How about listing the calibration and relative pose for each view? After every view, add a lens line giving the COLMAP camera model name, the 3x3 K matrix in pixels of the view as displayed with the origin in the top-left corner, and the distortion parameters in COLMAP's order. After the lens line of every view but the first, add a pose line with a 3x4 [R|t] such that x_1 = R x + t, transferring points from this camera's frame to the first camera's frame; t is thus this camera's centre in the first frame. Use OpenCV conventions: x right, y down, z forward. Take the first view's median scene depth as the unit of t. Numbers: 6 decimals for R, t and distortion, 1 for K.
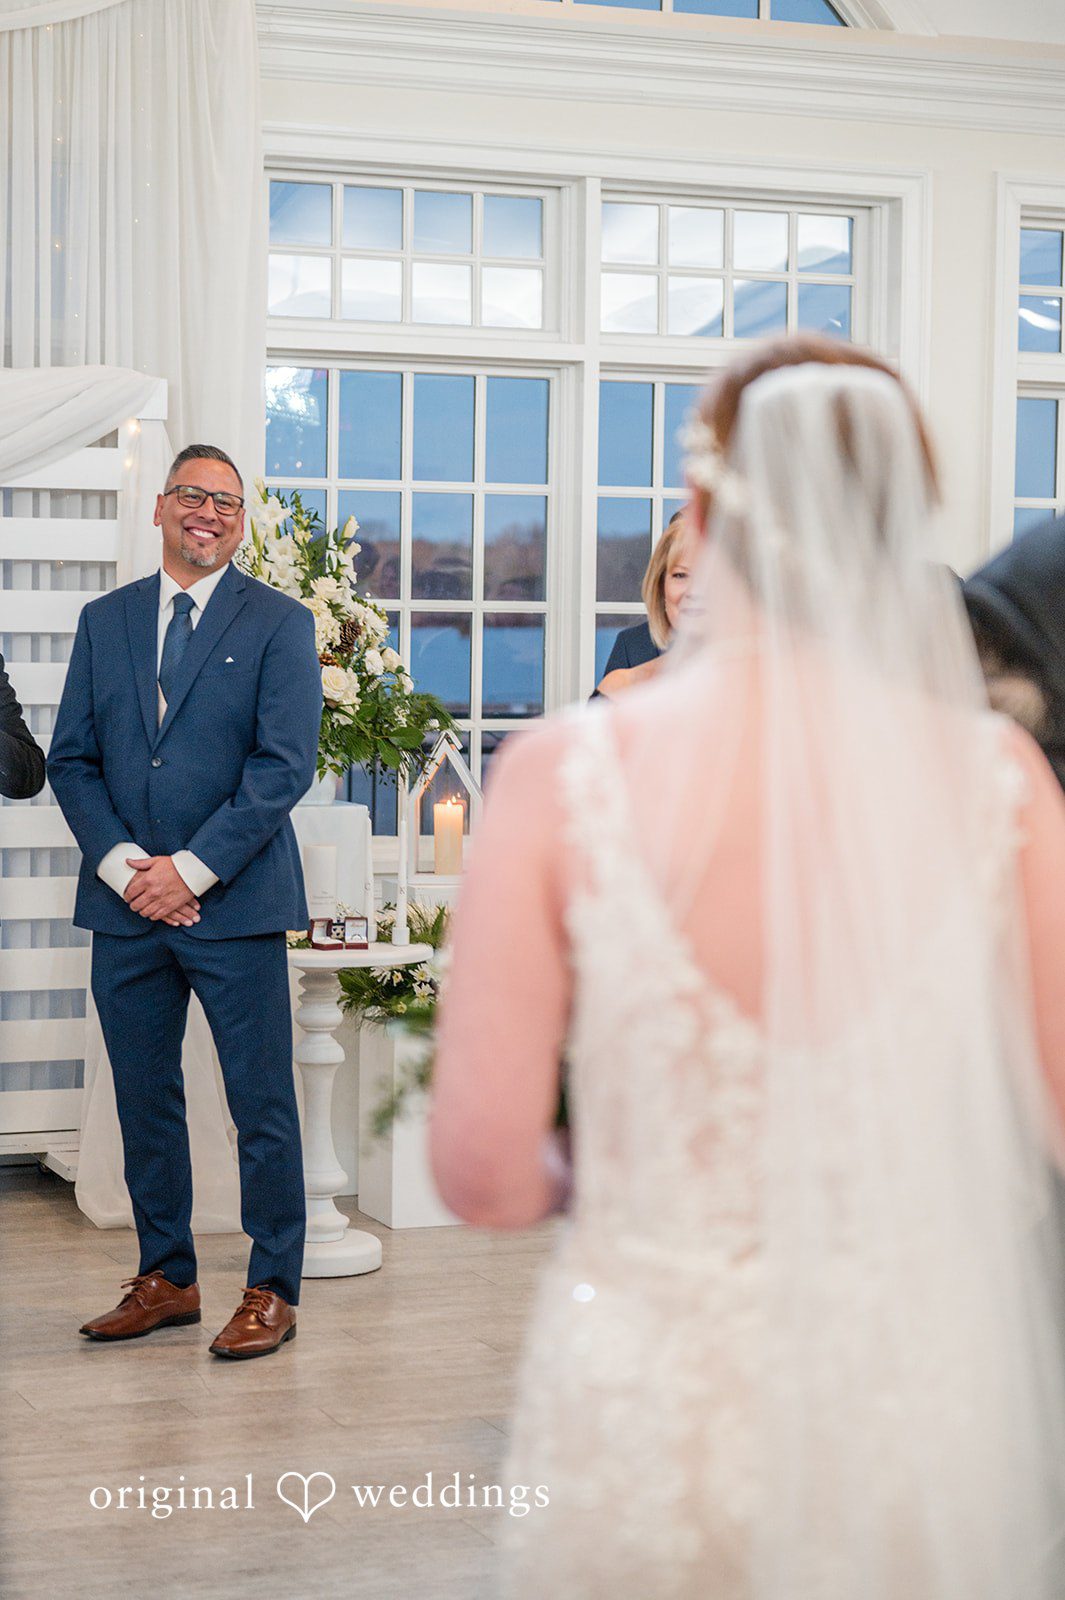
lens RADIAL K [[3641.1, 0, 527.3], [0, 3641.1, 803.3], [0, 0, 1]] dist [0.043611, 0.000000]
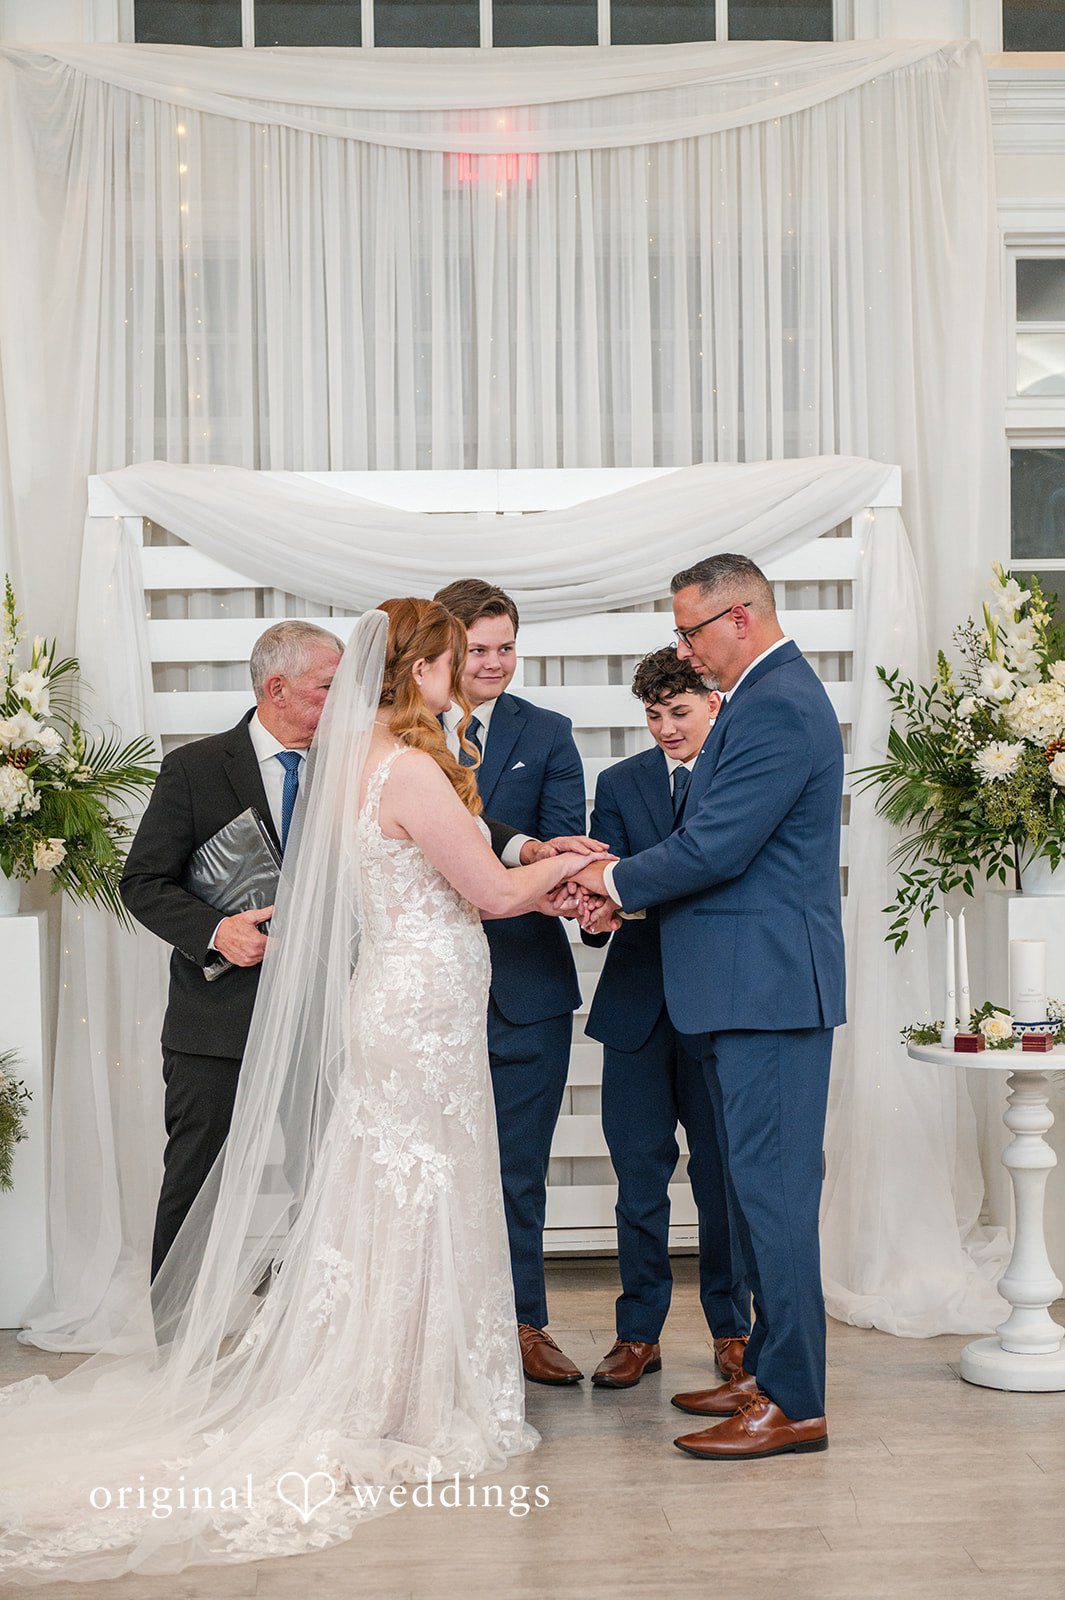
lens RADIAL K [[3276.0, 0, 535.6], [0, 3276.0, 800.3], [0, 0, 1]] dist [0.087170, 0.000000]
pose [[0.946809, -0.014473, -0.321471, 0.093327], [0.009435, 0.999807, -0.017223, -0.011086], [0.321658, 0.013274, 0.946763, 0.125098]]
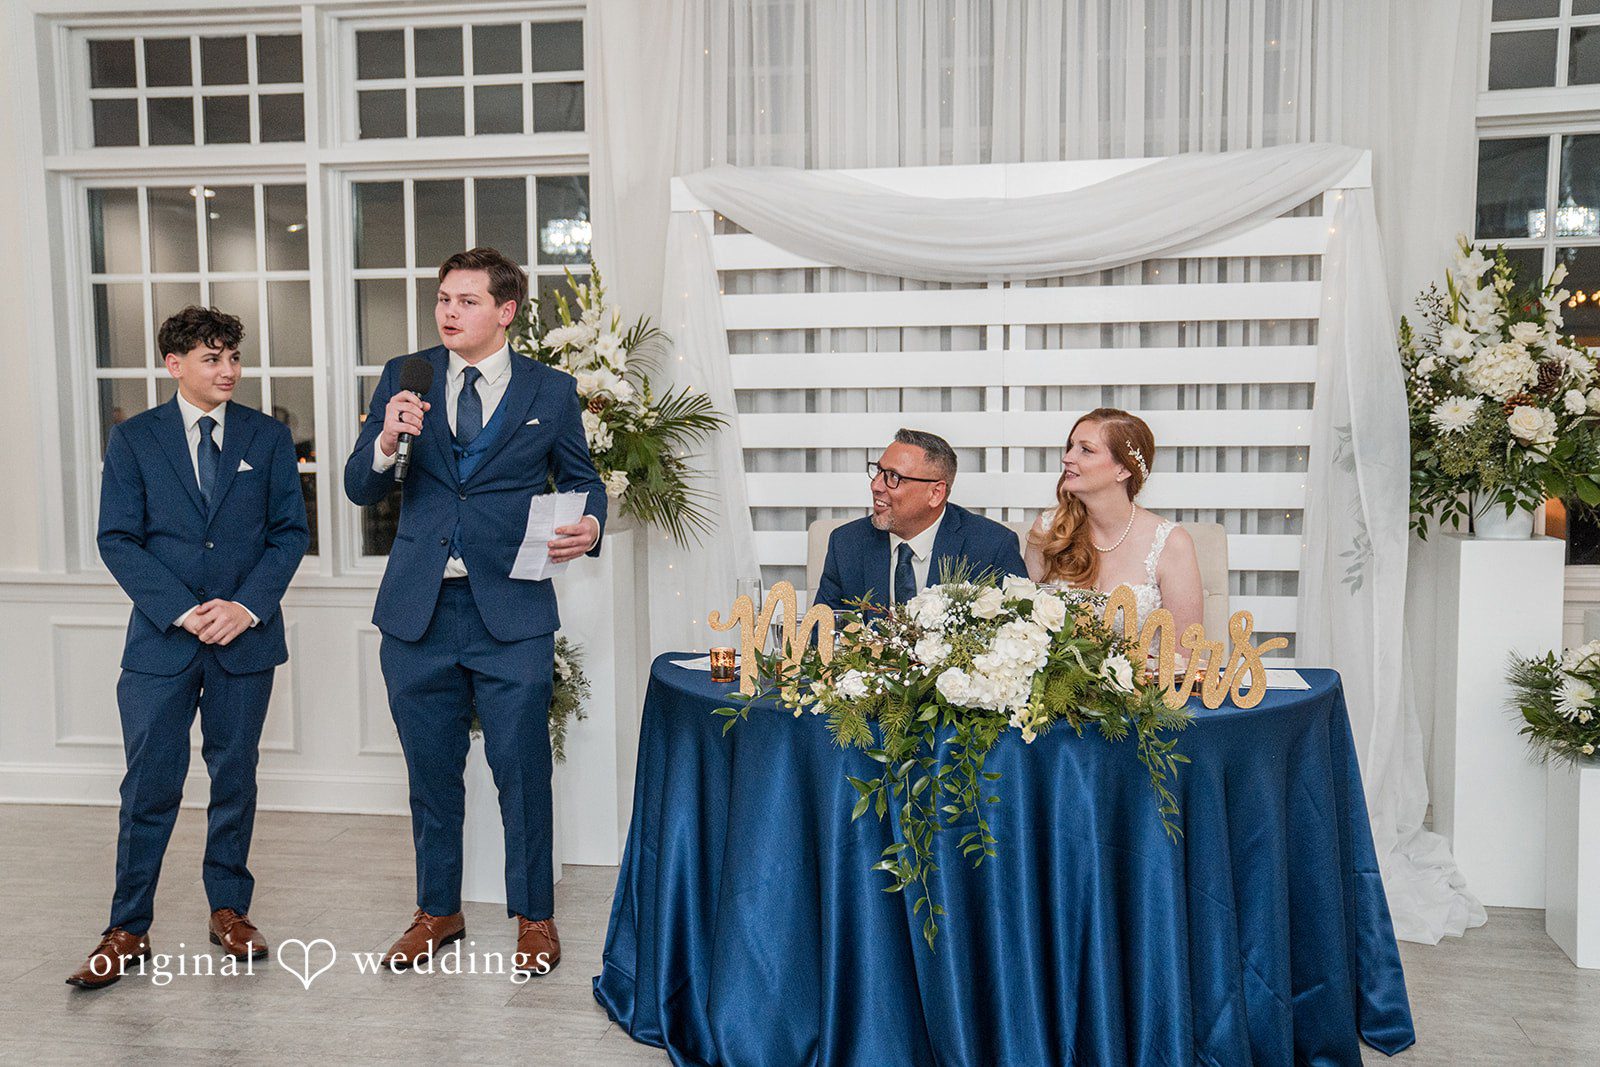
lens RADIAL K [[1491.6, 0, 831.1], [0, 1491.6, 539.8], [0, 0, 1]] dist [0.047160, 0.000000]
pose [[0.850973, 0.028760, -0.524421, 0.004199], [-0.008945, 0.999148, 0.040279, -0.015057], [0.525133, -0.029586, 0.850506, 0.526400]]
